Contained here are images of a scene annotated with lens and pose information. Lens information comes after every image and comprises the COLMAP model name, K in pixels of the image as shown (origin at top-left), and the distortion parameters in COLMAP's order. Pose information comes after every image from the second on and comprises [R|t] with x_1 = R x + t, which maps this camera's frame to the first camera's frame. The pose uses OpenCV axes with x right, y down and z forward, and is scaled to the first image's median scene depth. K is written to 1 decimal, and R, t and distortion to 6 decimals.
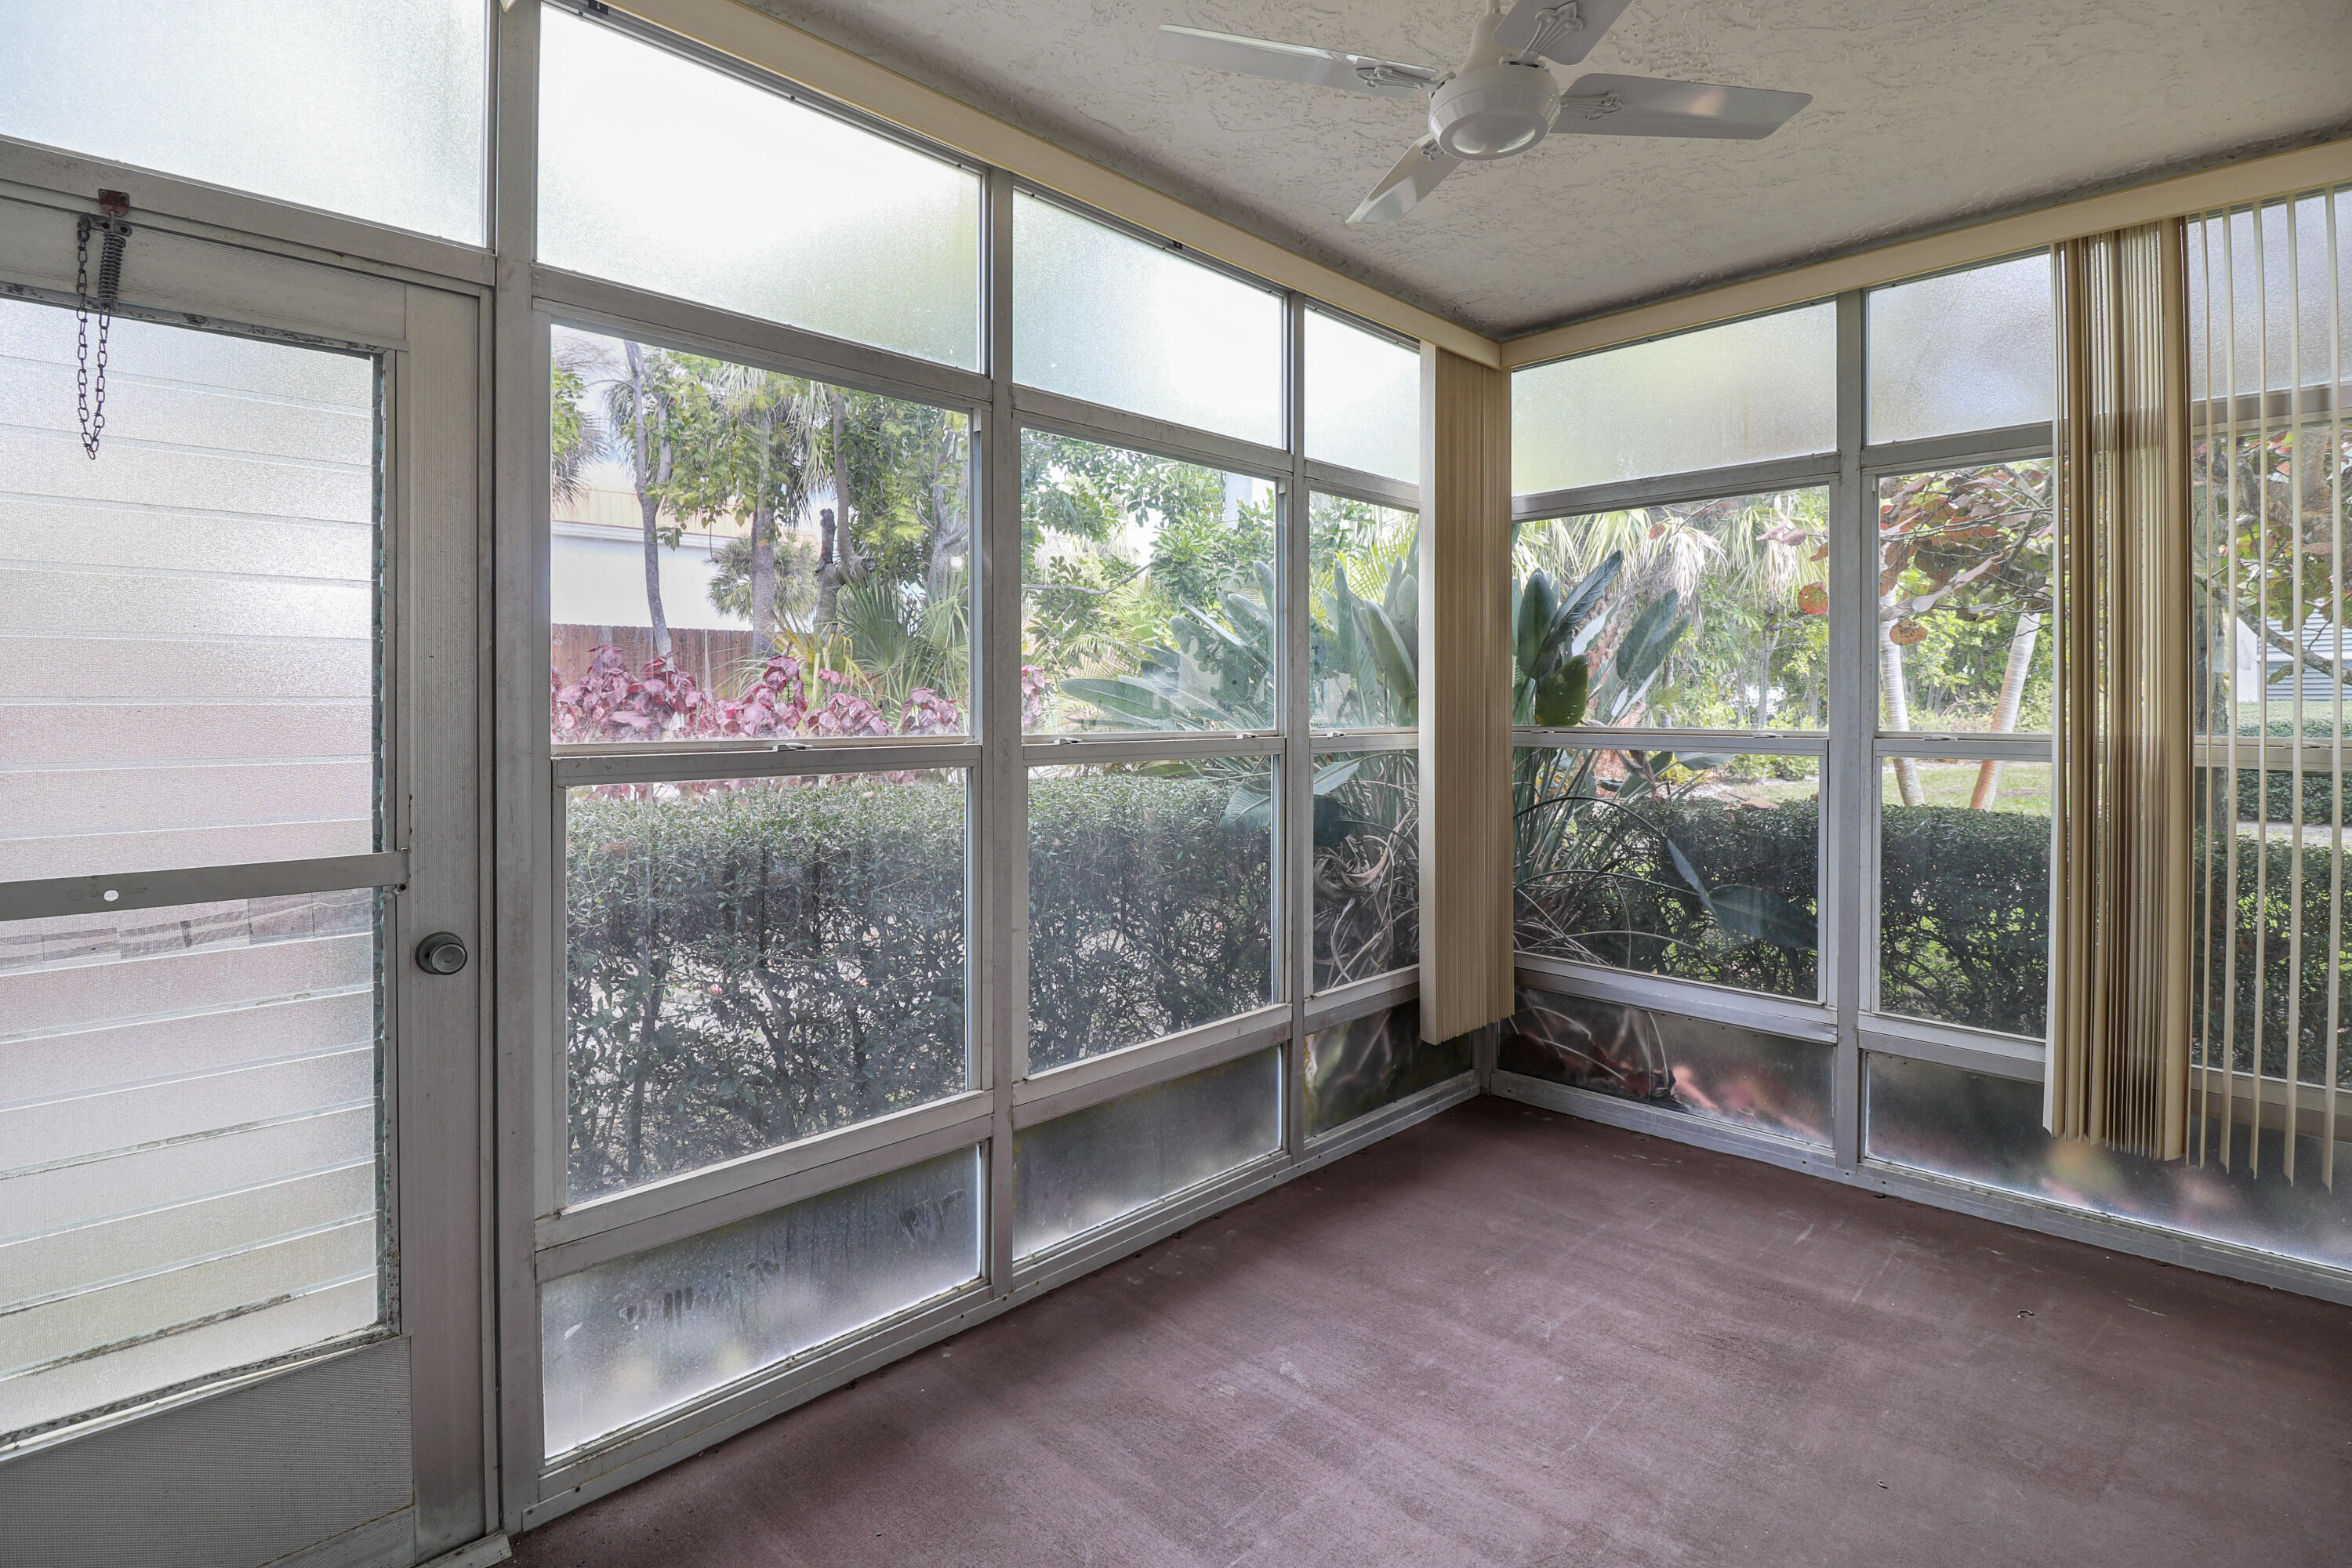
lens RADIAL K [[1127.5, 0, 1176.0], [0, 1127.5, 688.9], [0, 0, 1]] dist [-0.010672, -0.000486]
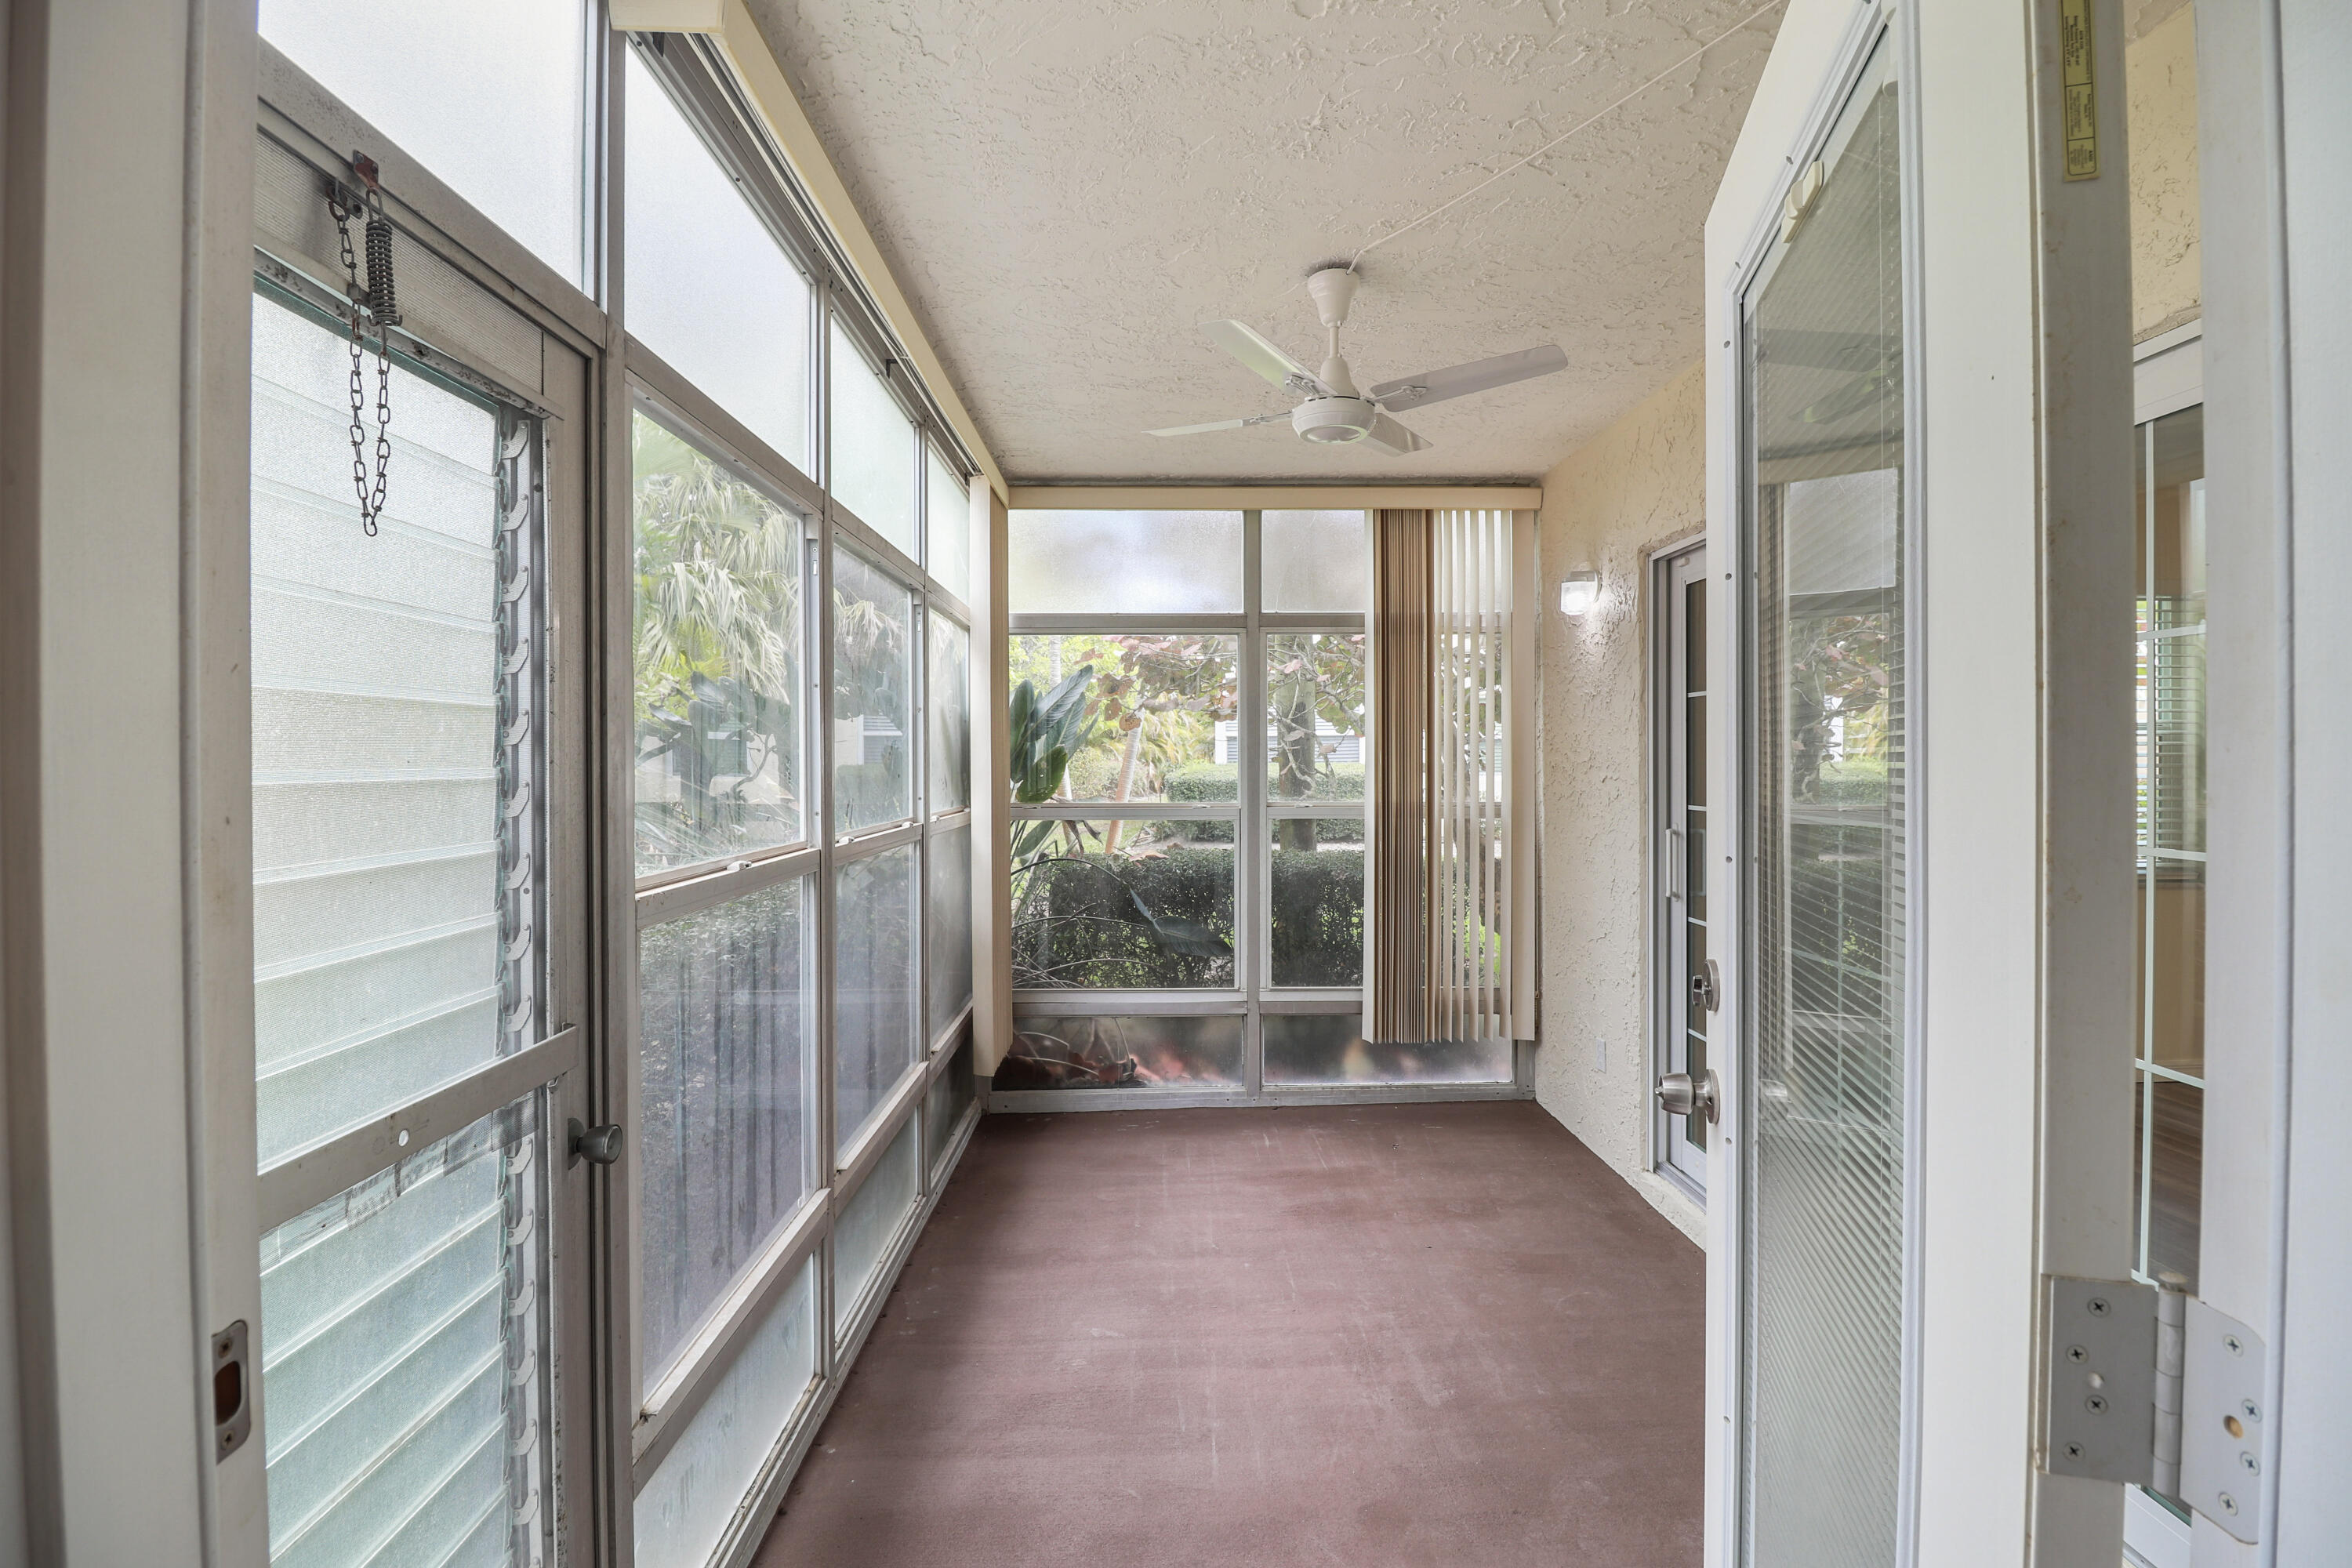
lens RADIAL K [[1111.3, 0, 1175.7], [0, 1111.3, 732.0], [0, 0, 1]] dist [0.001666, -0.011995]
pose [[0.688960, 0.012136, 0.724698, -0.553721], [-0.005888, 0.999921, -0.011148, -0.038594], [-0.724776, 0.003414, 0.688976, 0.058405]]
